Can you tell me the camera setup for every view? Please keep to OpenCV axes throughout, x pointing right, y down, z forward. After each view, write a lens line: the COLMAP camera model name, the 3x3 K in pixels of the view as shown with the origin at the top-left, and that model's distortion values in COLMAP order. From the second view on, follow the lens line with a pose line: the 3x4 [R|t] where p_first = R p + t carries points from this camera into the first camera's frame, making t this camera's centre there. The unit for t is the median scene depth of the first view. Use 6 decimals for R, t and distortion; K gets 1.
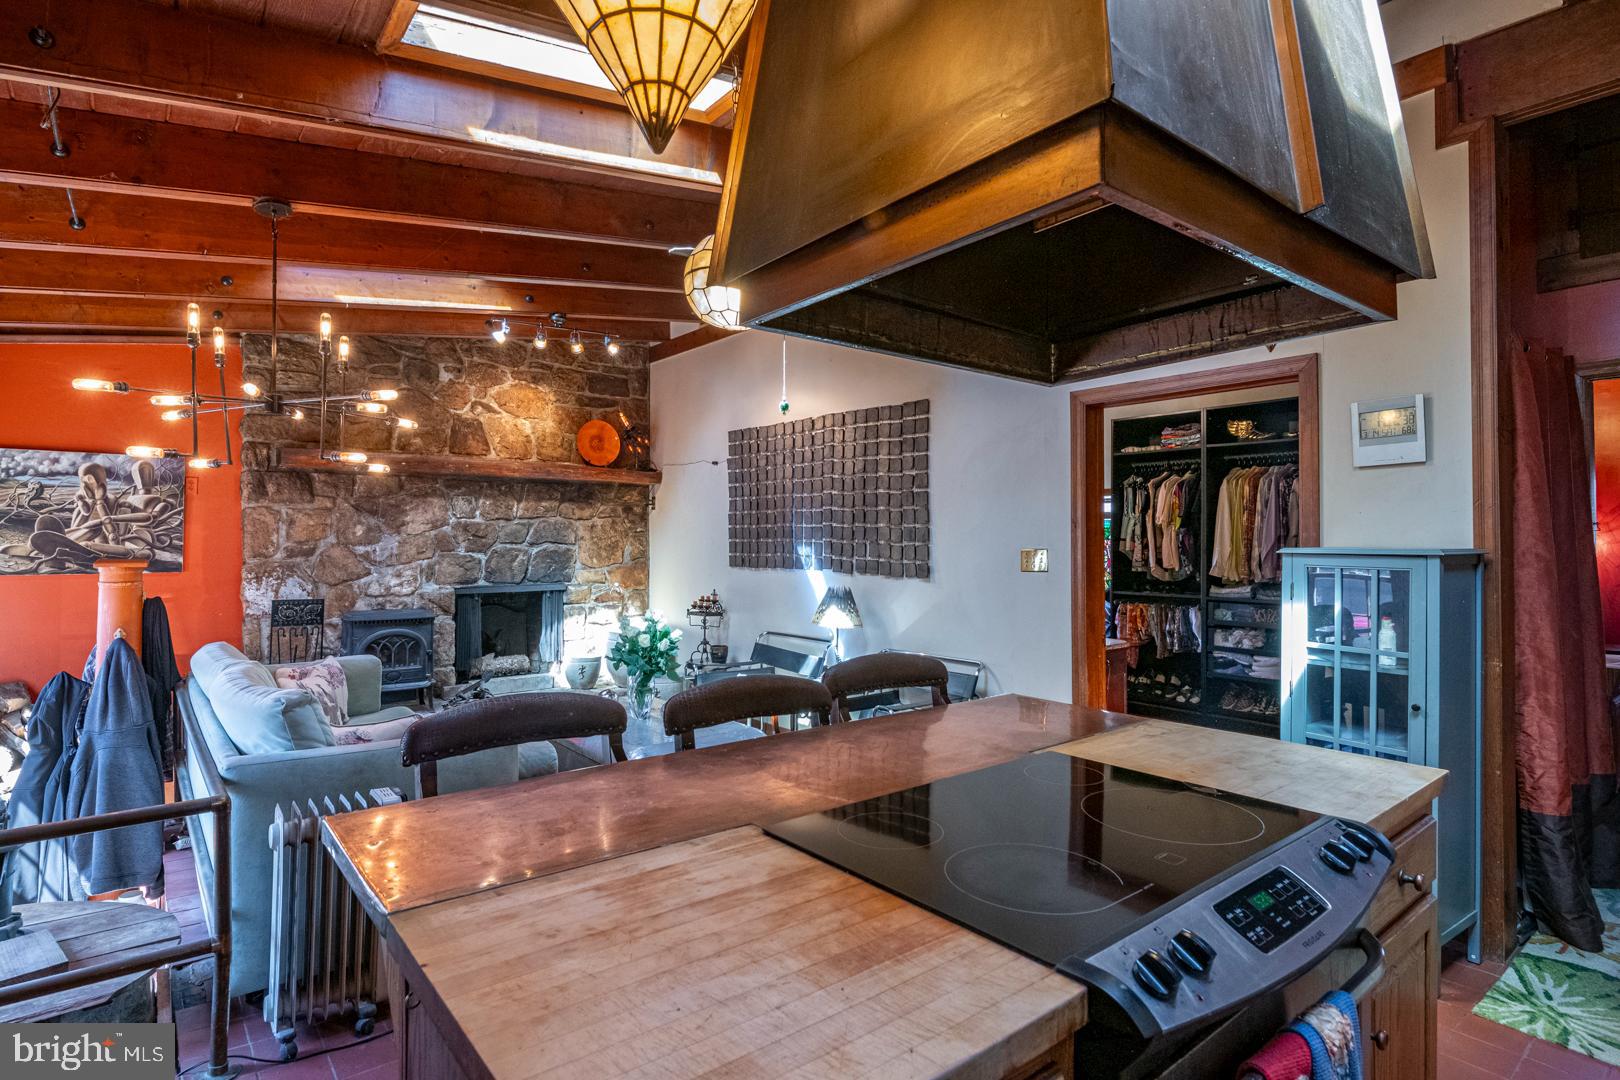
lens RADIAL K [[805.2, 0, 794.9], [0, 805.2, 535.0], [0, 0, 1]] dist [-0.000718, -0.006683]
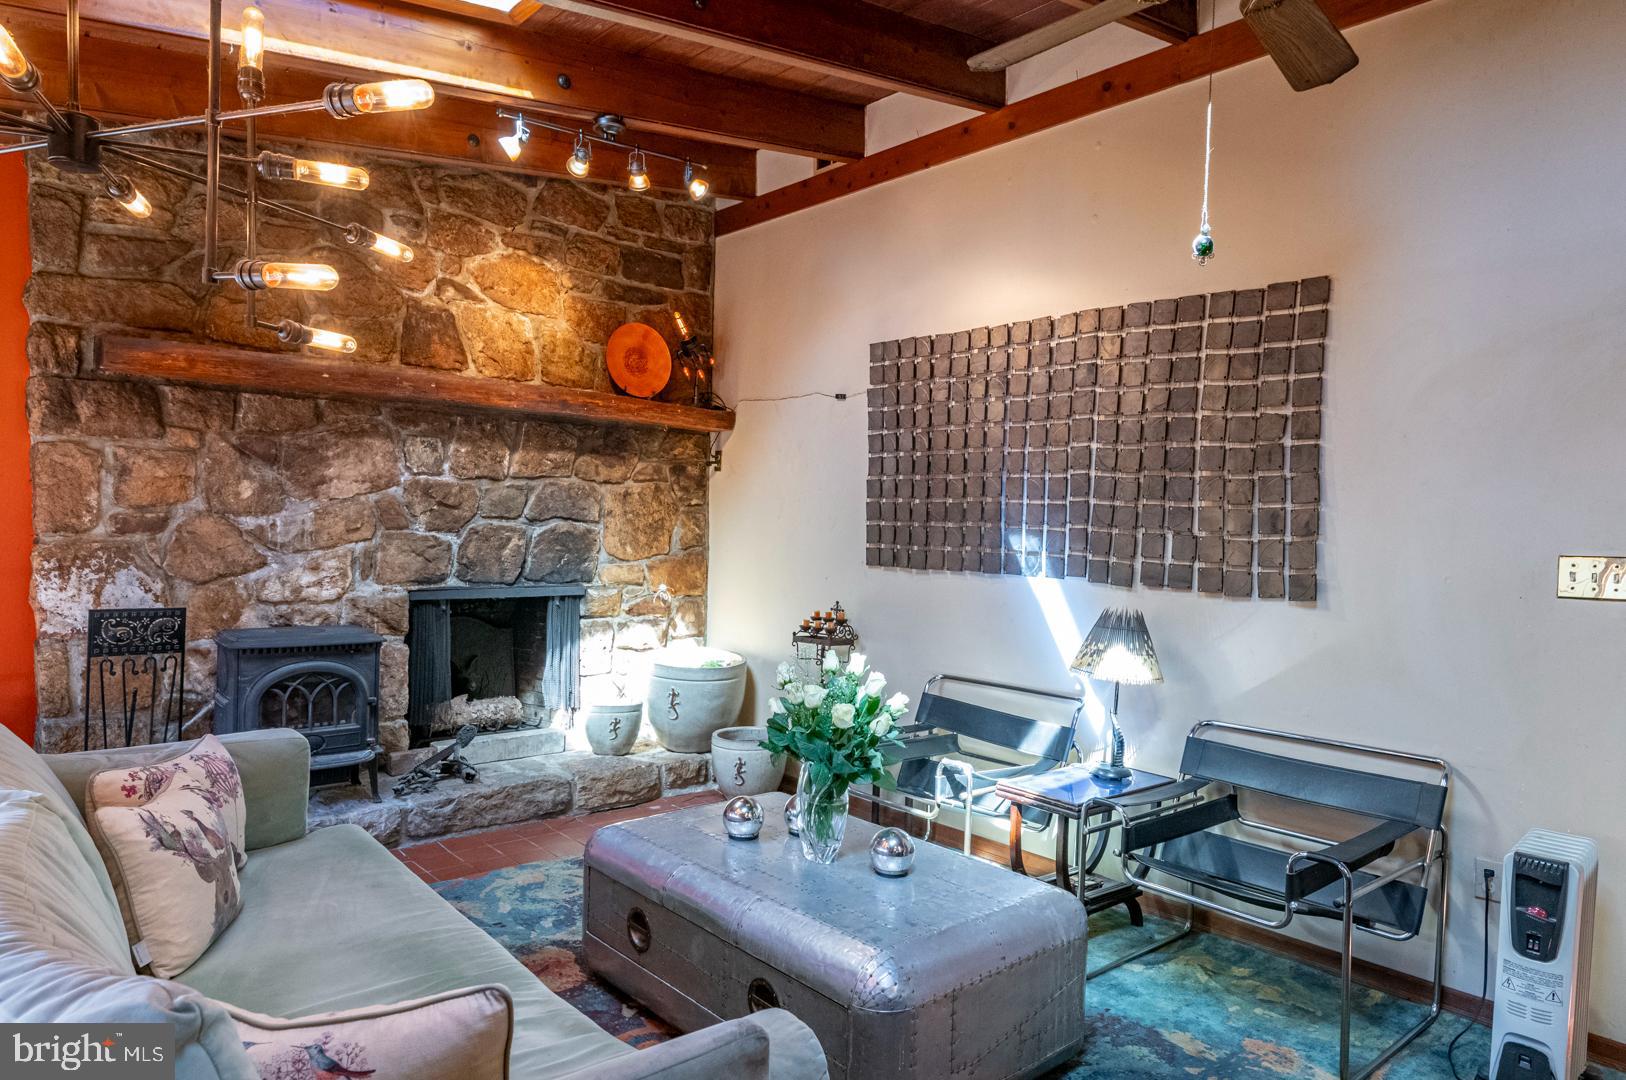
lens RADIAL K [[995.5, 0, 832.2], [0, 995.5, 568.3], [0, 0, 1]] dist [0.007106, -0.003637]
pose [[0.998001, 0.022957, 0.058885, -0.162633], [-0.025985, 0.998351, 0.051180, 0.003327], [-0.057613, -0.052608, 0.996952, 0.258454]]
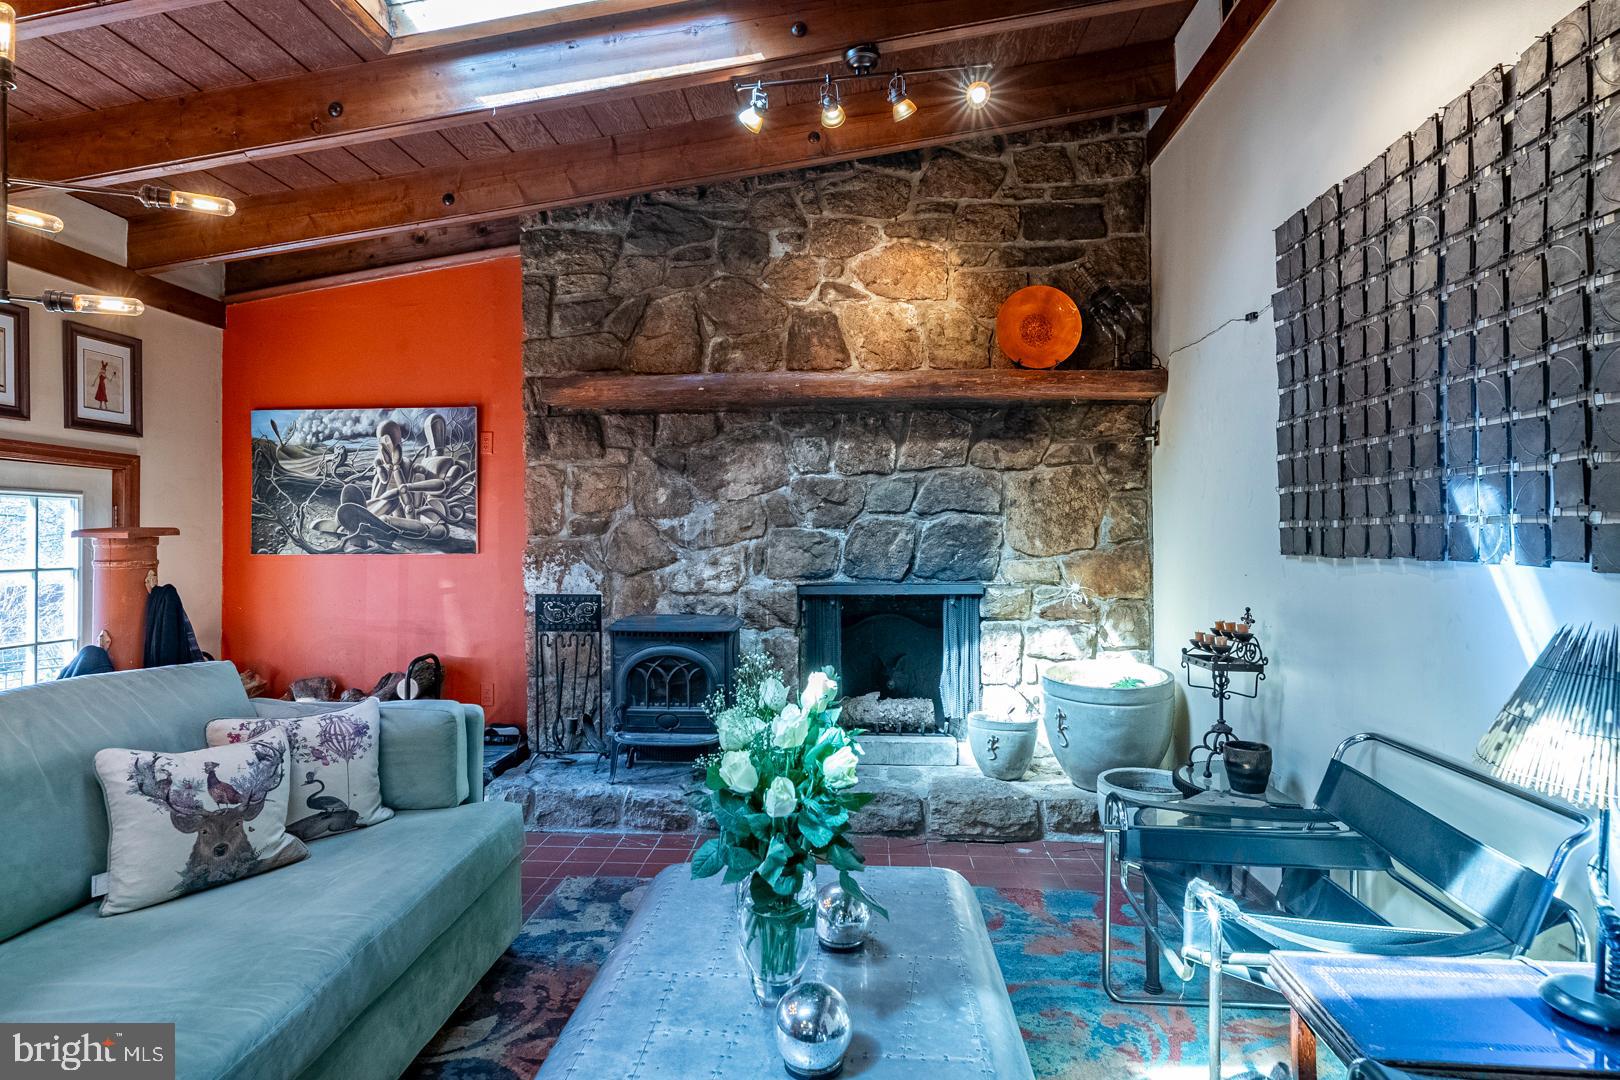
lens RADIAL K [[888.2, 0, 792.7], [0, 888.2, 531.4], [0, 0, 1]] dist [0.007422, -0.004844]
pose [[0.737464, -0.008268, -0.675336, 0.045944], [0.011939, 0.999928, 0.000795, 0.025487], [0.675281, -0.008649, 0.737510, 0.527108]]
